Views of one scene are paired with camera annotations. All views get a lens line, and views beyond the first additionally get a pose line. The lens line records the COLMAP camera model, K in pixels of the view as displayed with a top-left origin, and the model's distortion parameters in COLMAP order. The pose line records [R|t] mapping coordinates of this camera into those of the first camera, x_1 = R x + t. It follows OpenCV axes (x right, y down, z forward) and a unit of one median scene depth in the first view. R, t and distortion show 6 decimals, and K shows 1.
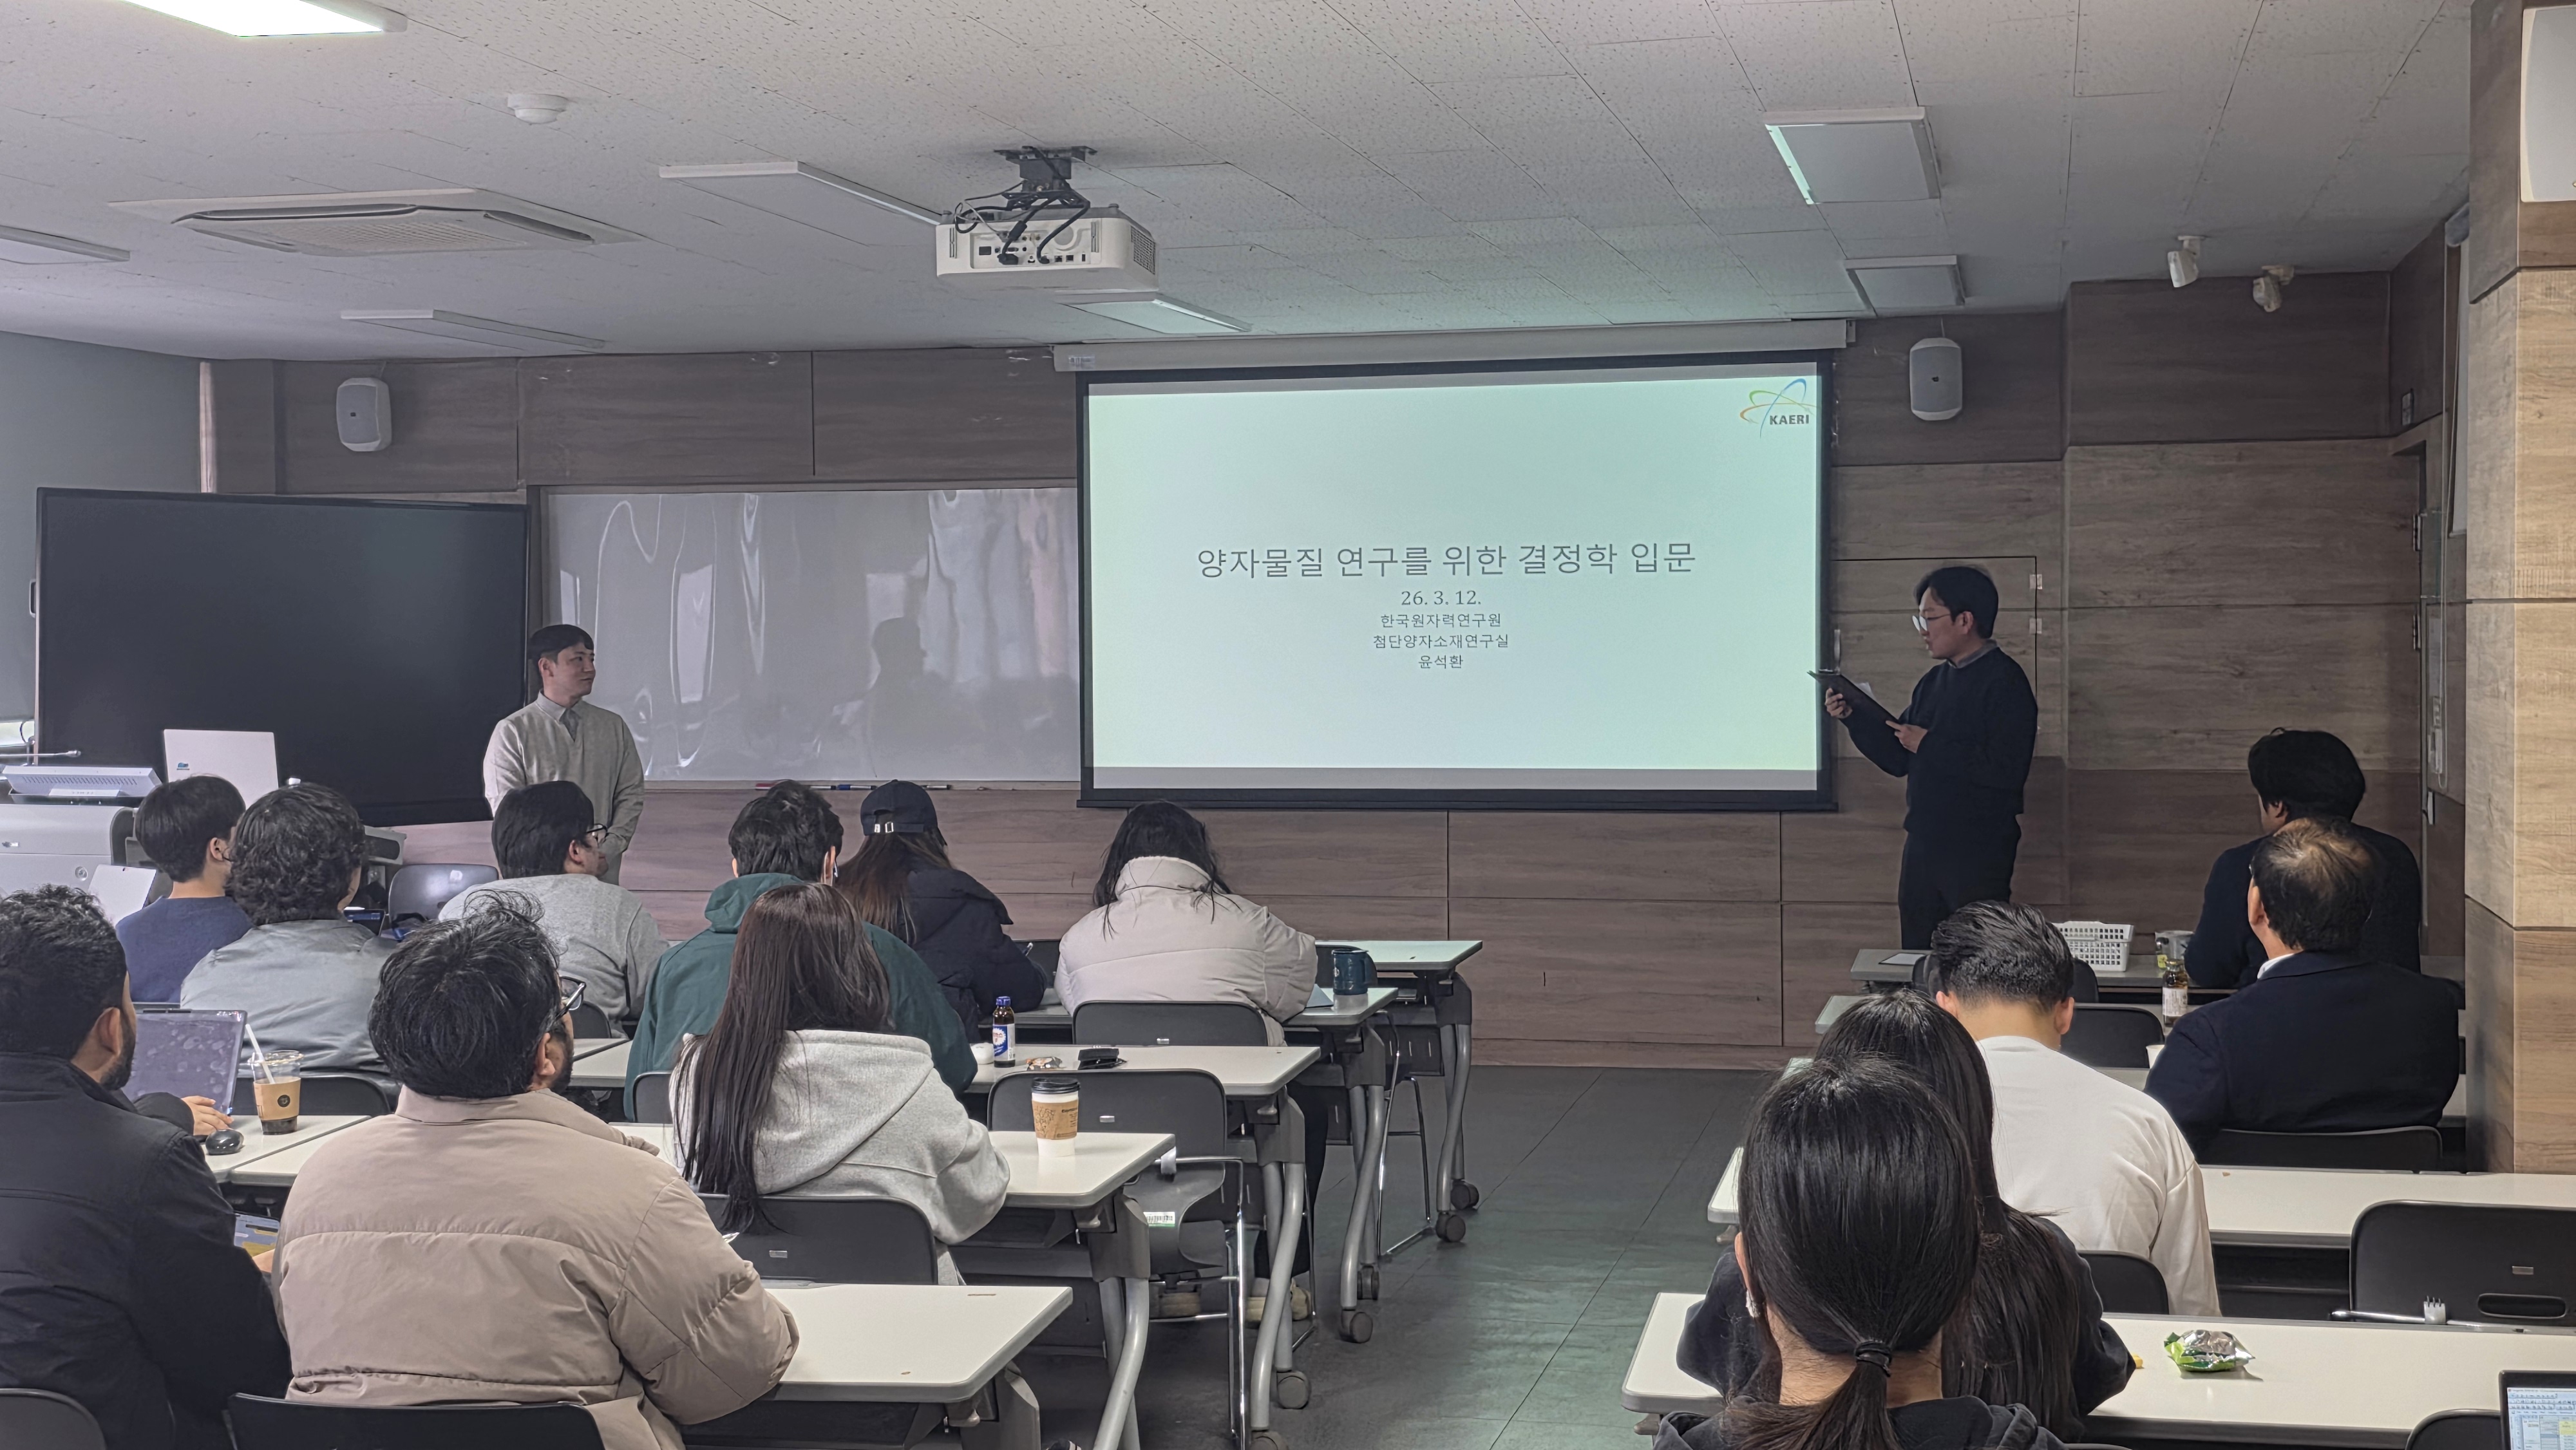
lens RADIAL K [[3253.1, 0, 1285.0], [0, 3253.1, 734.8], [0, 0, 1]] dist [0.213679, -0.650879]
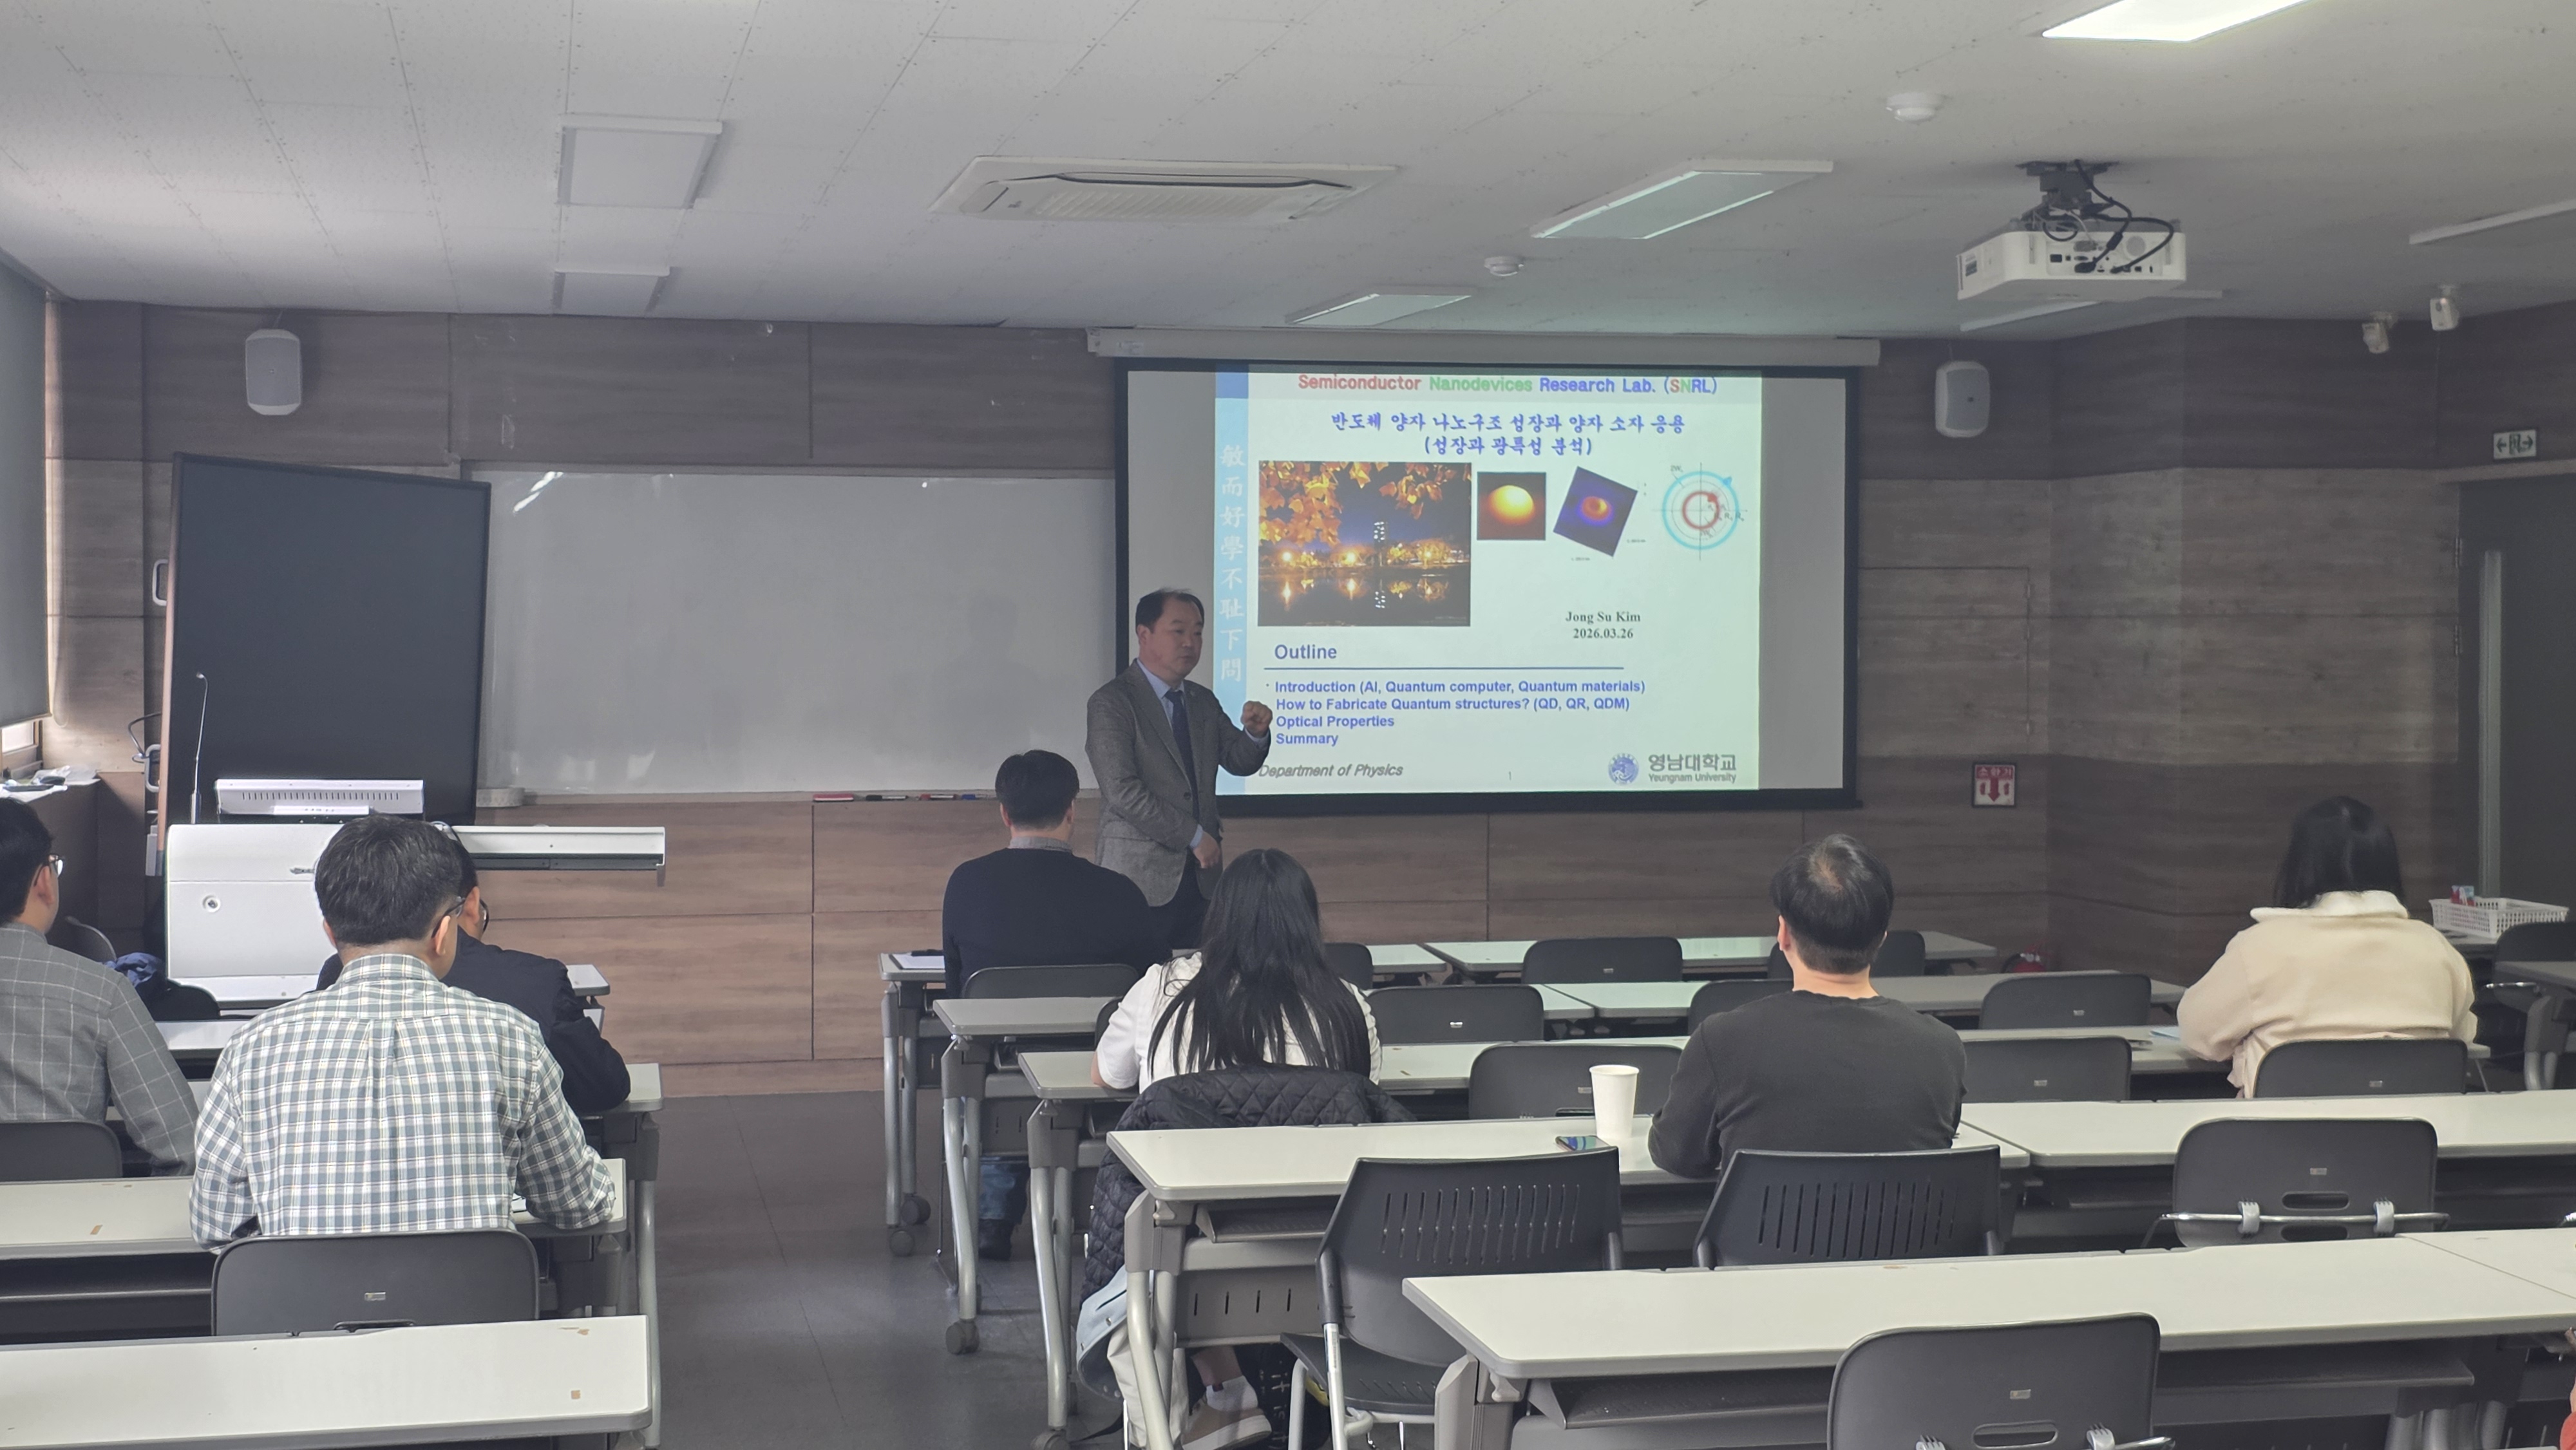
lens RADIAL K [[3516.5, 0, 1270.2], [0, 3516.5, 706.4], [0, 0, 1]] dist [0.238476, -0.758693]
pose [[0.907093, -0.001107, 0.420929, -0.532956], [0.006645, 0.999910, -0.011692, 0.003141], [-0.420878, 0.013403, 0.907018, 0.060016]]
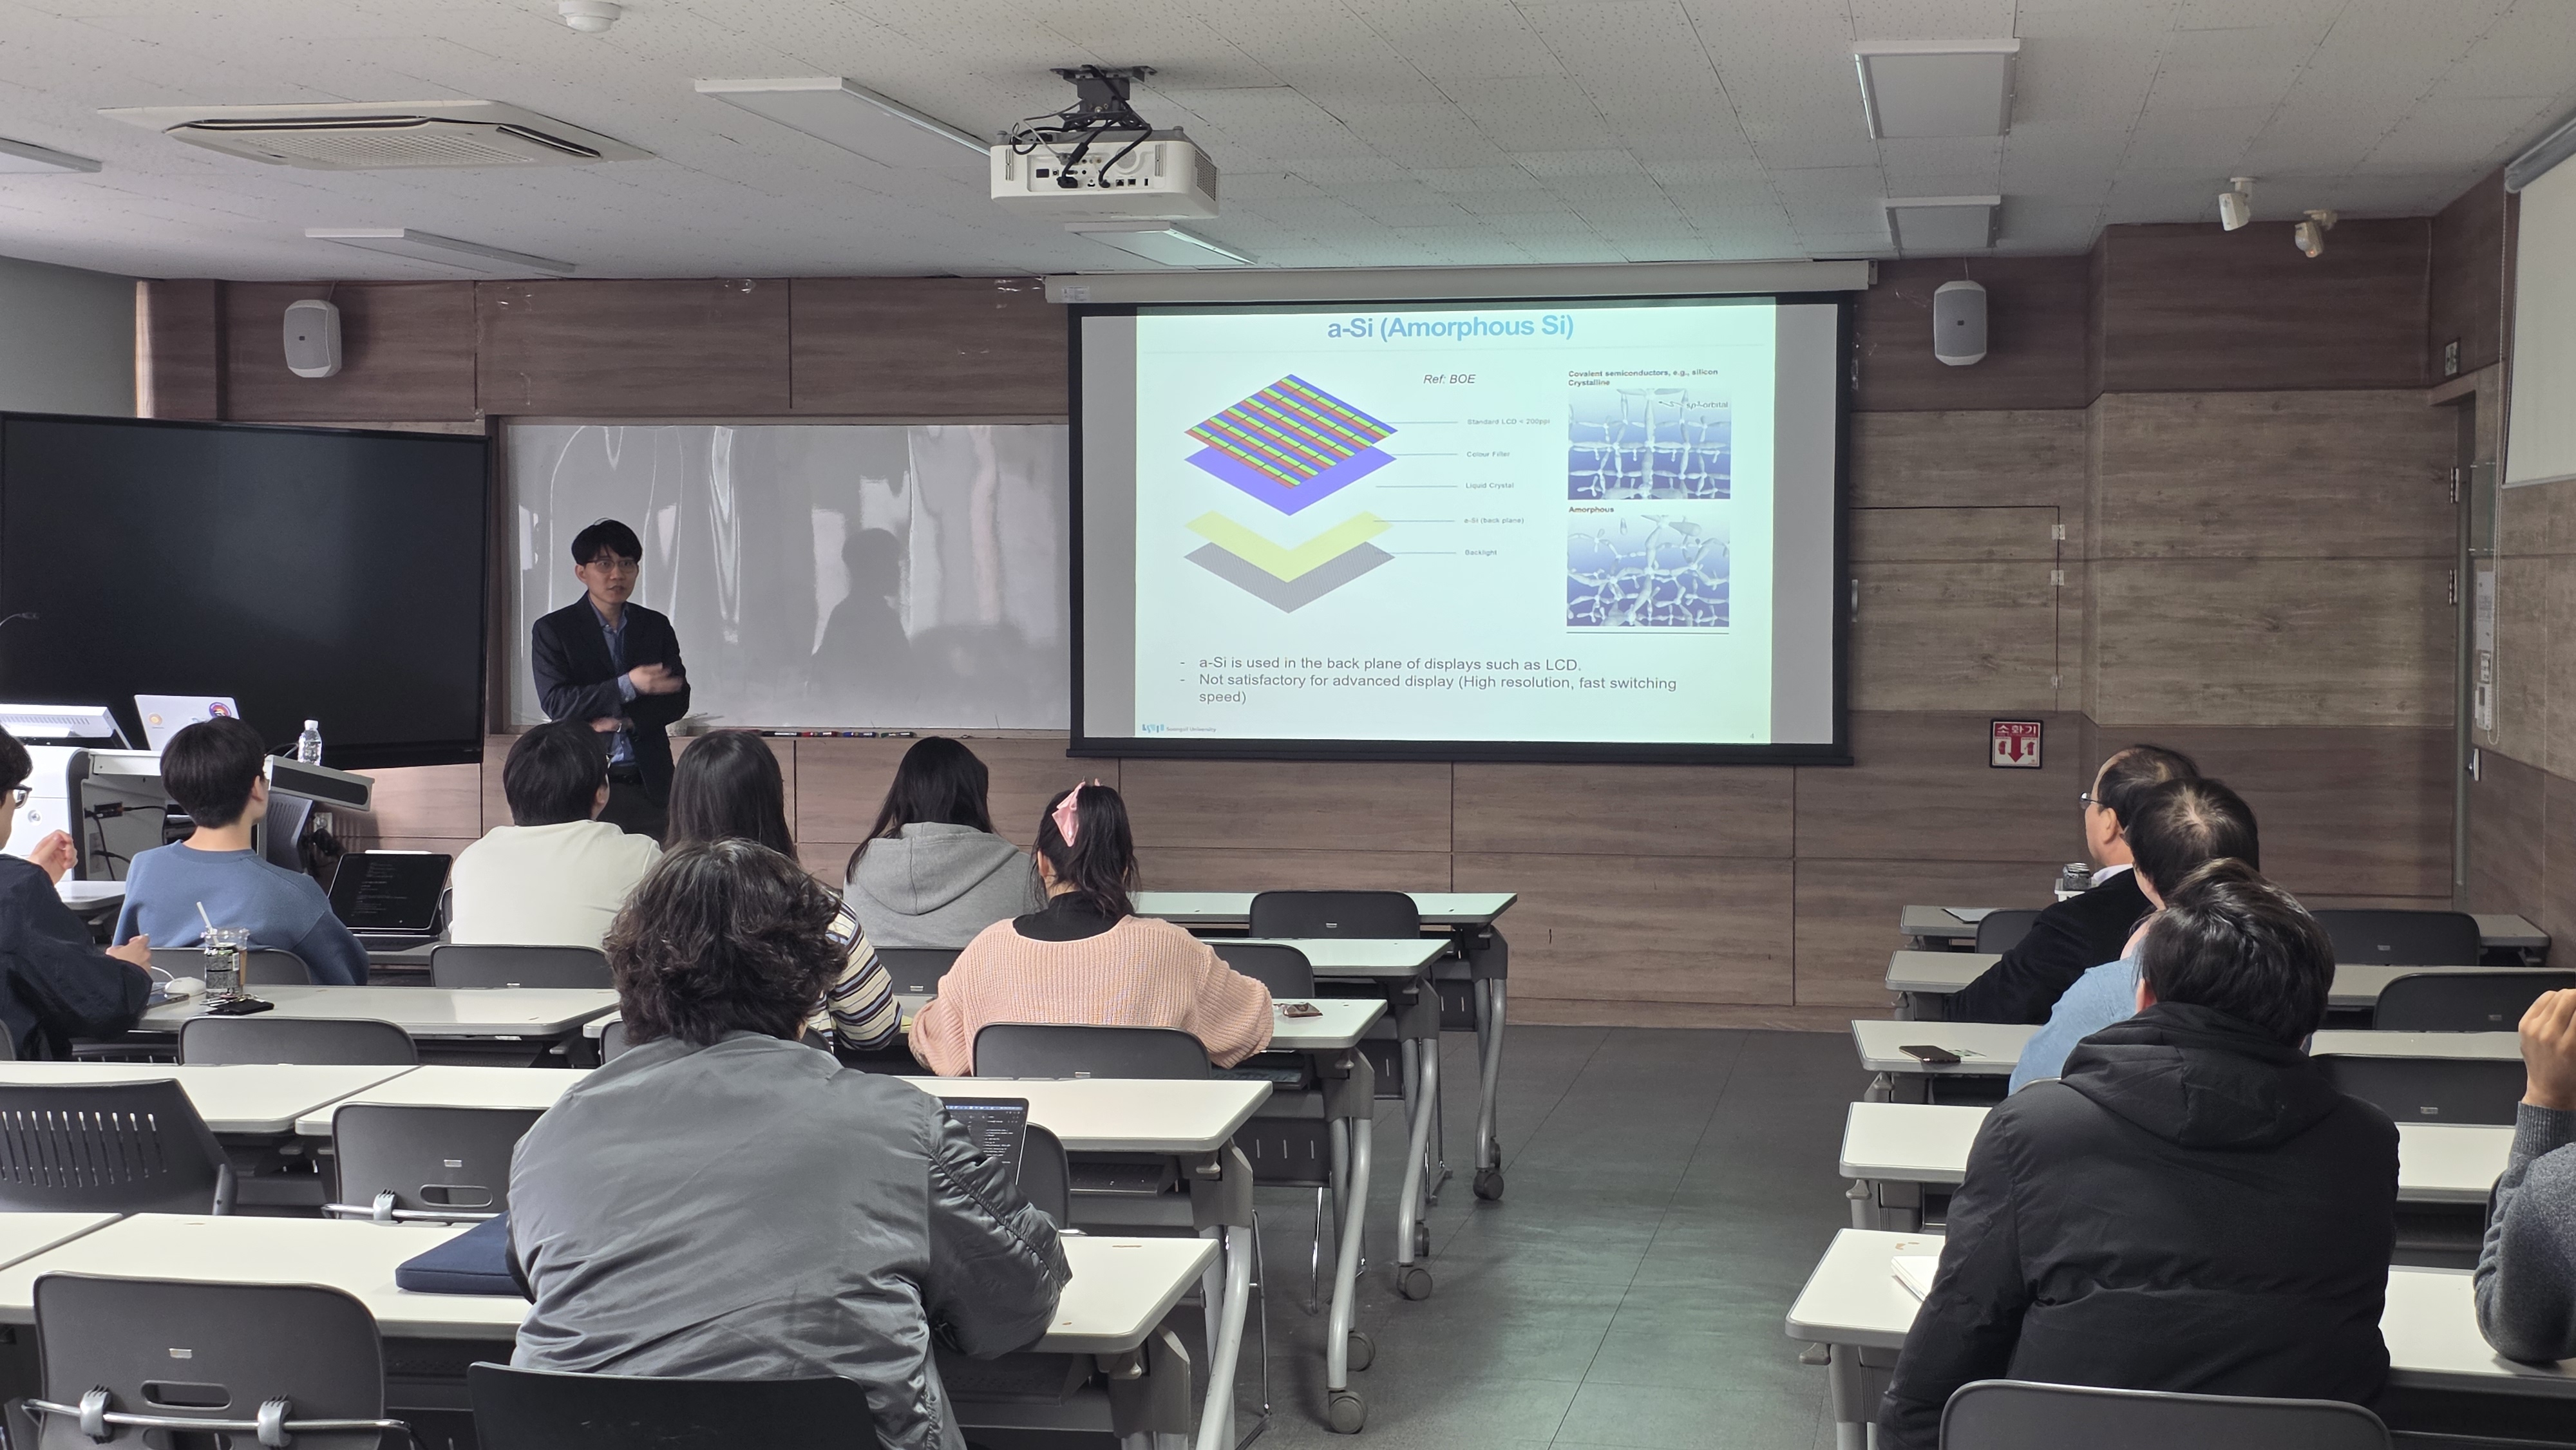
lens RADIAL K [[3366.8, 0, 1342.0], [0, 3366.8, 736.4], [0, 0, 1]] dist [0.253442, -0.844359]
pose [[0.998992, 0.007471, 0.044274, -0.031503], [-0.008080, 0.999875, 0.013580, 0.002357], [-0.044167, -0.013924, 0.998927, -0.002516]]
